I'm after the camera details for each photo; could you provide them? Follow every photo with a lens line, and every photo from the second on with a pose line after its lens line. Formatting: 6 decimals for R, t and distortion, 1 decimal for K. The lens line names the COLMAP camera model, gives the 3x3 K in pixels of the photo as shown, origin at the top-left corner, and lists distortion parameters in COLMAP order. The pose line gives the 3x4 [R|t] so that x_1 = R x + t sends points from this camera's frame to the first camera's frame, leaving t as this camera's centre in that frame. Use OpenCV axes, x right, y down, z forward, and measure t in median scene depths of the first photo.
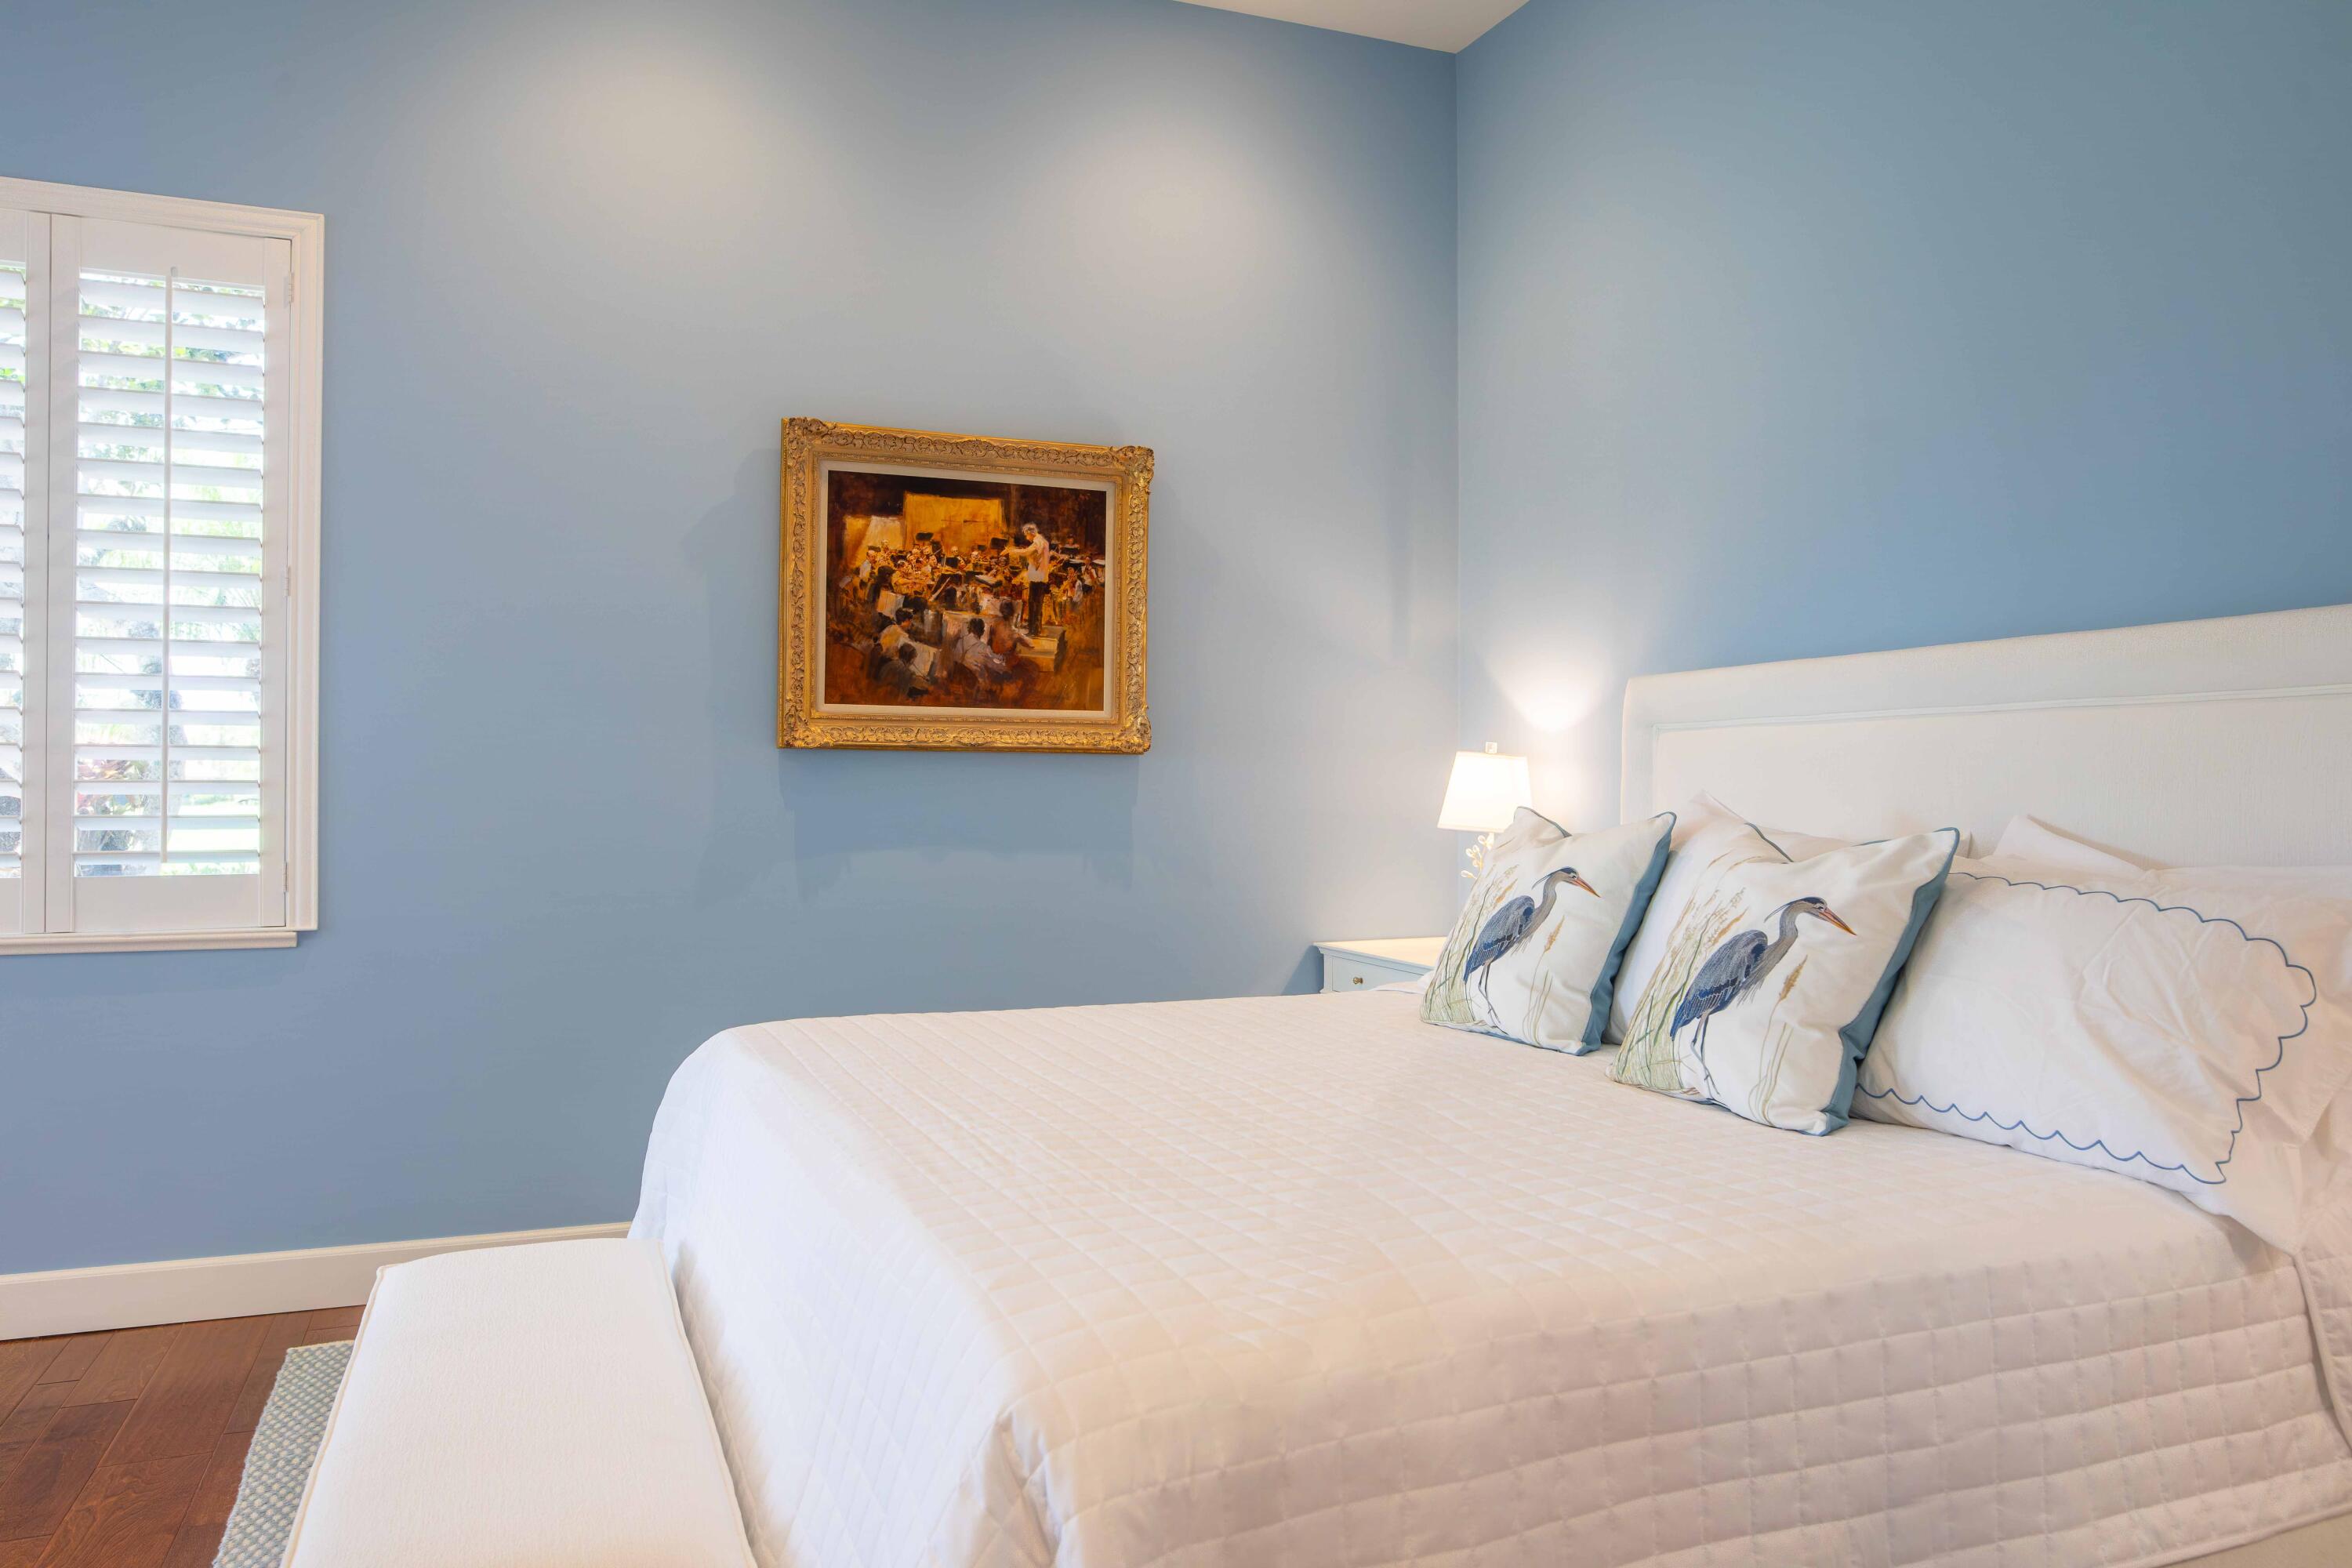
lens RADIAL K [[1634.4, 0, 1166.8], [0, 1634.4, 784.5], [0, 0, 1]] dist [-0.011102, 0.005041]
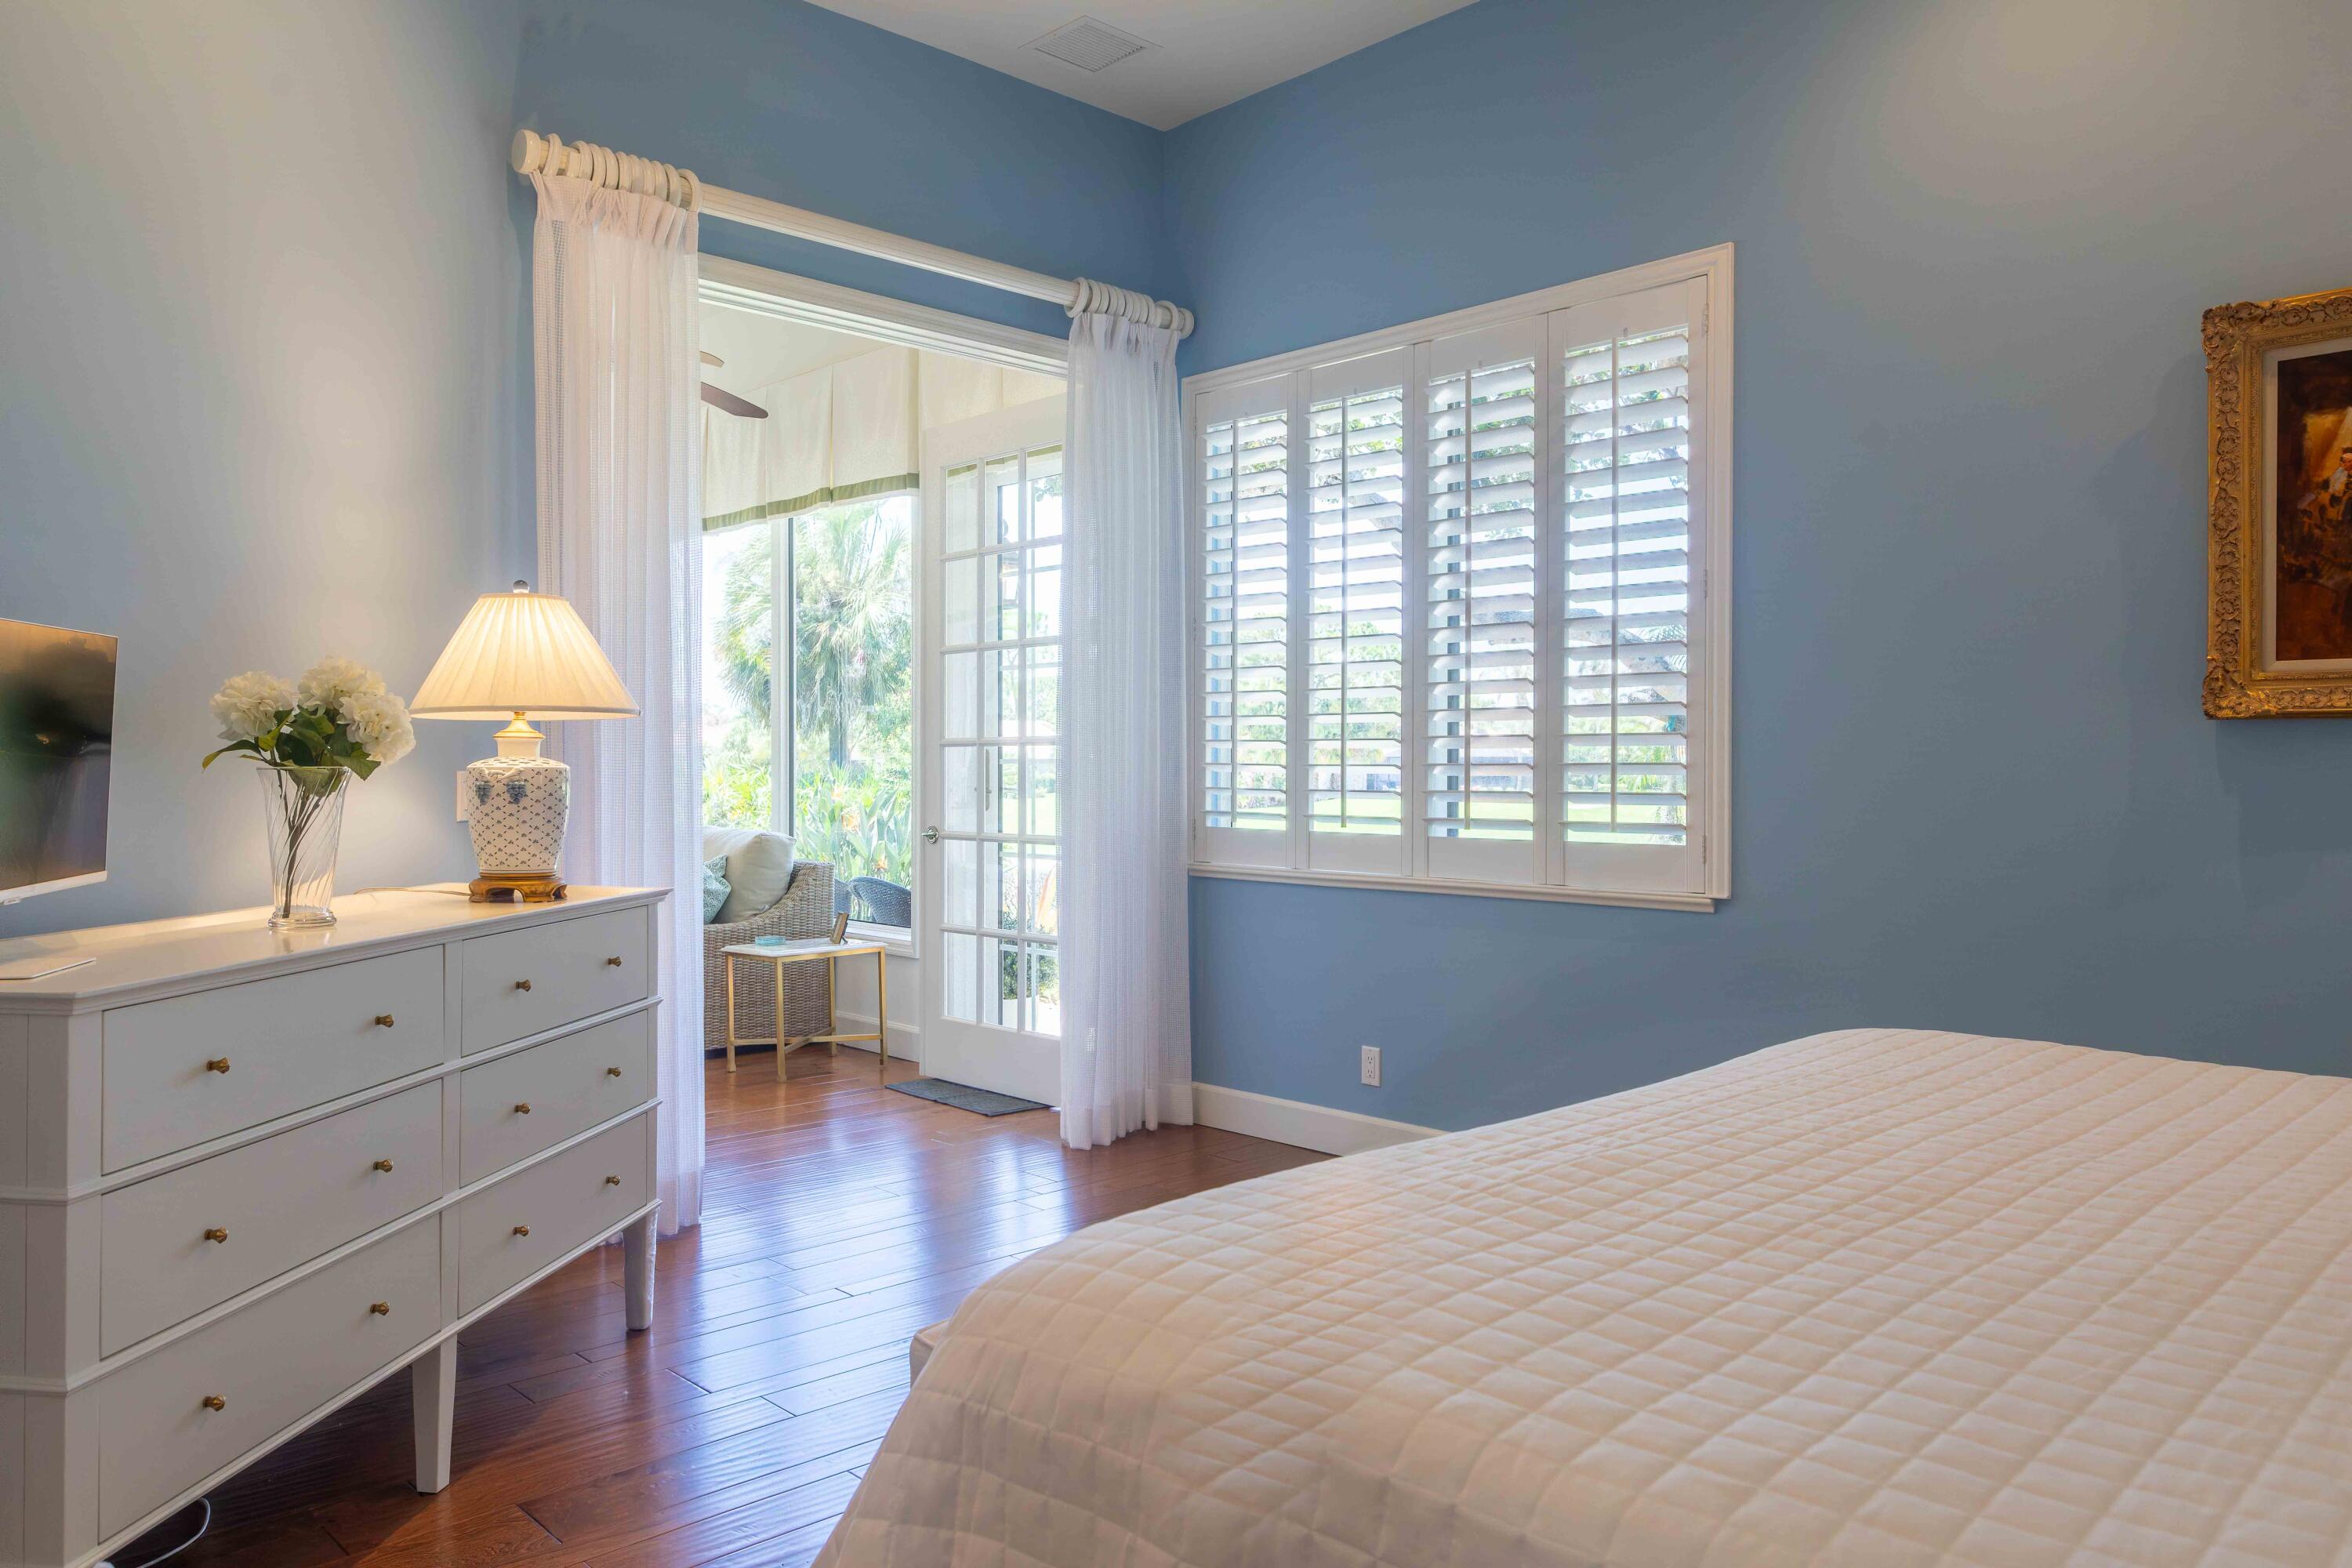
lens RADIAL K [[1634.4, 0, 1166.6], [0, 1634.4, 784.7], [0, 0, 1]] dist [-0.011102, 0.005041]
pose [[0.373789, 0.007974, -0.927479, 0.317711], [0.002113, 0.999953, 0.009448, 0.001453], [0.927511, -0.005491, 0.373755, 0.215607]]
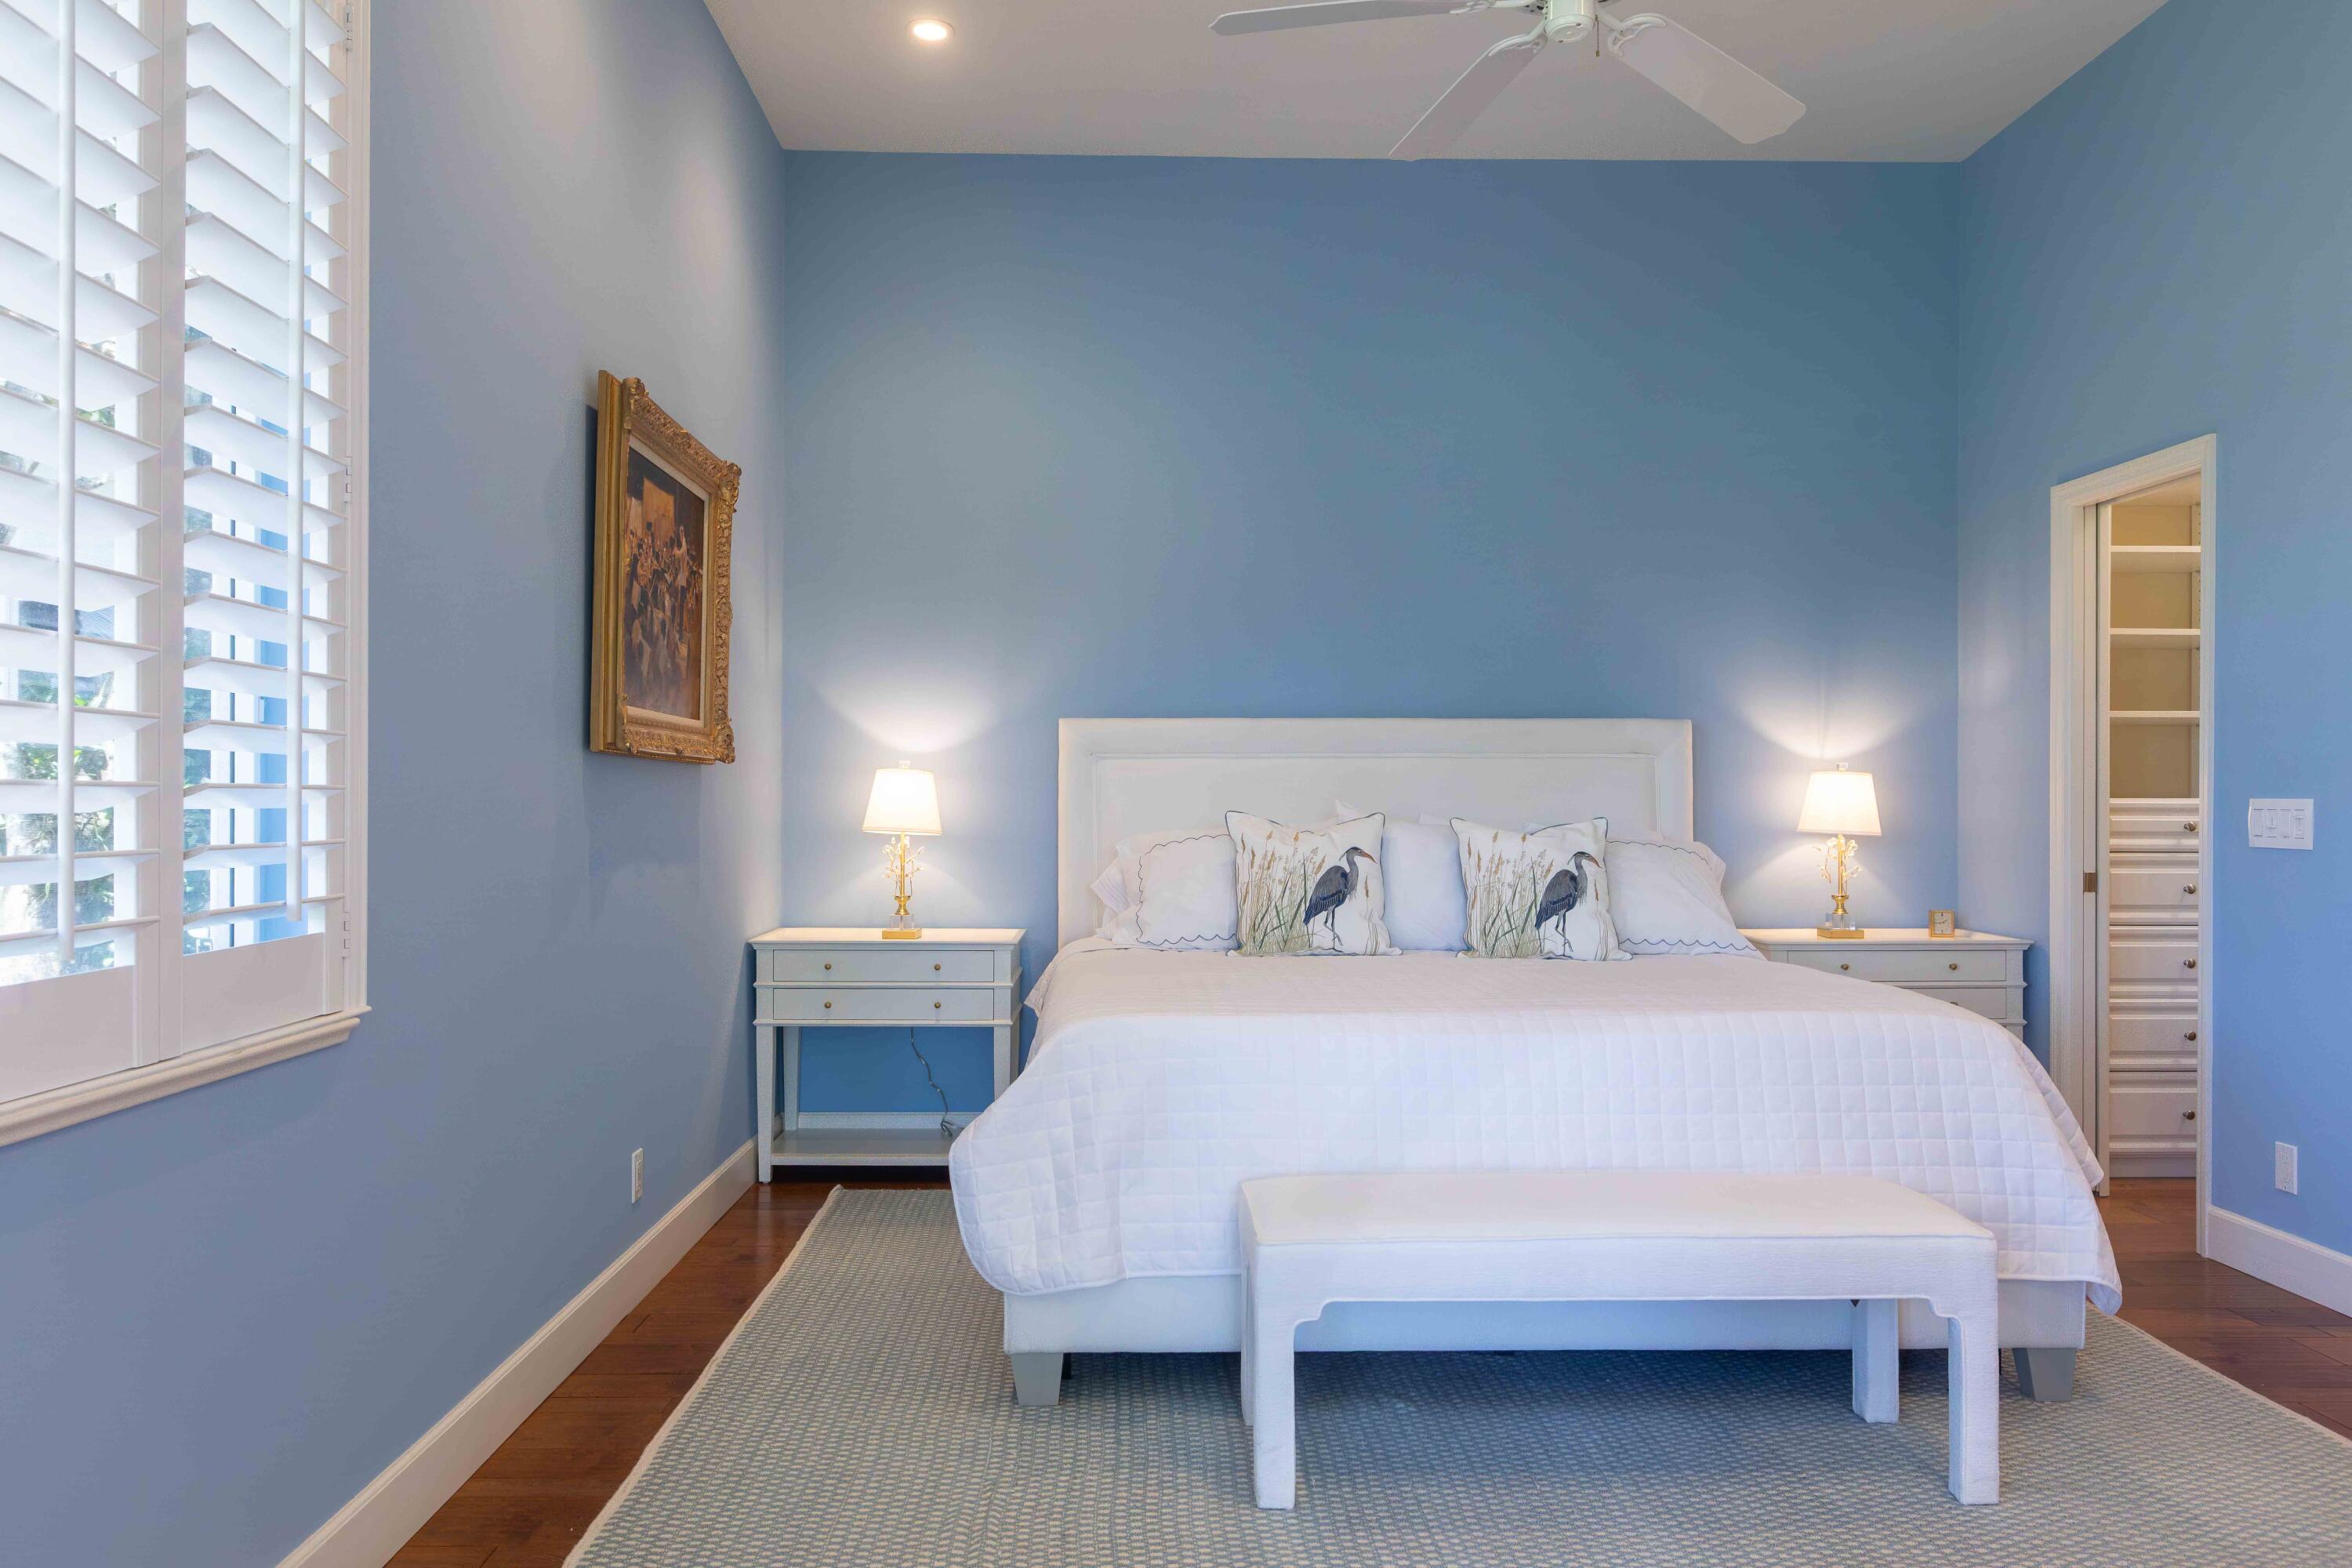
lens RADIAL K [[1634.4, 0, 1168.9], [0, 1634.4, 783.7], [0, 0, 1]] dist [-0.011102, 0.005041]
pose [[0.362842, 0.006991, 0.931824, -0.974004], [-0.003082, 0.999975, -0.006303, -0.000838], [-0.931845, -0.000585, 0.362855, 0.417030]]
